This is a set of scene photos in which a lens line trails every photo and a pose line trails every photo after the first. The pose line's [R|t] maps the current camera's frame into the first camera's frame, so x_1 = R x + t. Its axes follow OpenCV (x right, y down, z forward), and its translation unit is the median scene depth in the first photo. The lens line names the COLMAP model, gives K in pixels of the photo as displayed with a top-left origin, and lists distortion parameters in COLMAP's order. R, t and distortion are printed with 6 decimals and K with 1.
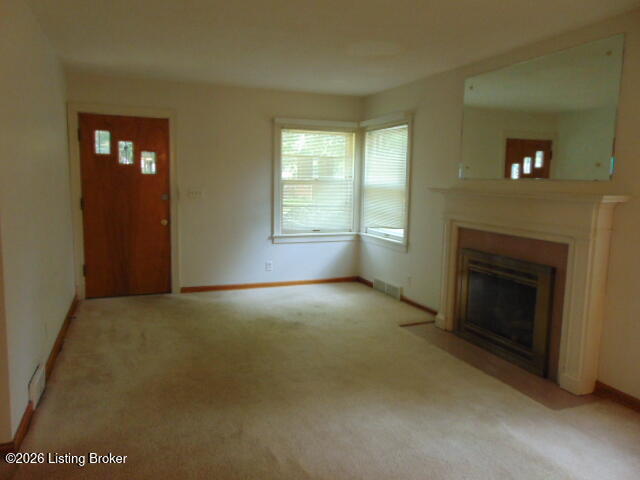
lens RADIAL K [[481.2, 0, 317.6], [0, 481.2, 239.8], [0, 0, 1]] dist [-0.011825, 0.037670]
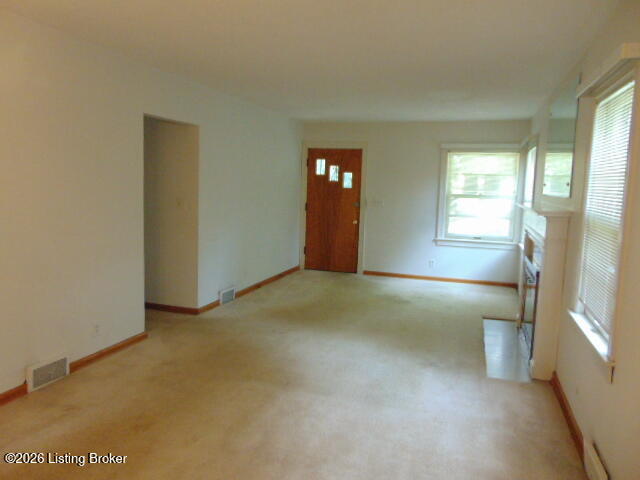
lens RADIAL K [[481.2, 0, 316.3], [0, 481.2, 238.1], [0, 0, 1]] dist [-0.011825, 0.037670]
pose [[0.767742, 0.076052, -0.636230, 0.512814], [-0.094639, 0.995500, 0.004796, 0.014315], [0.633732, 0.056530, 0.771485, -0.161563]]
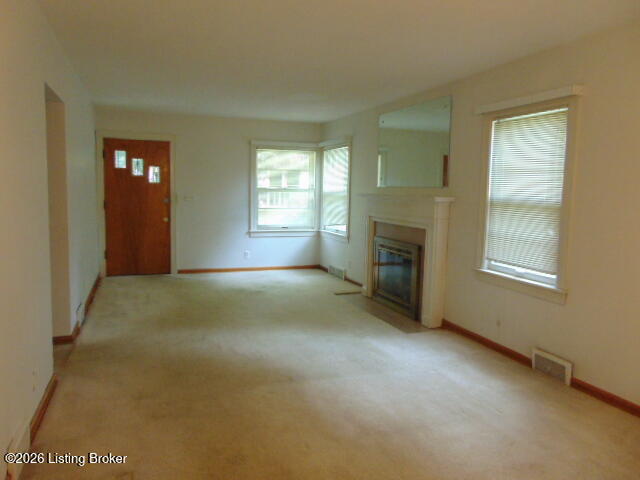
lens RADIAL K [[481.2, 0, 317.3], [0, 481.2, 236.0], [0, 0, 1]] dist [-0.011825, 0.037670]
pose [[0.999801, 0.003771, -0.019579, 0.127463], [-0.004320, 0.999597, -0.028067, 0.045596], [0.019465, 0.028146, 0.999414, -0.320657]]
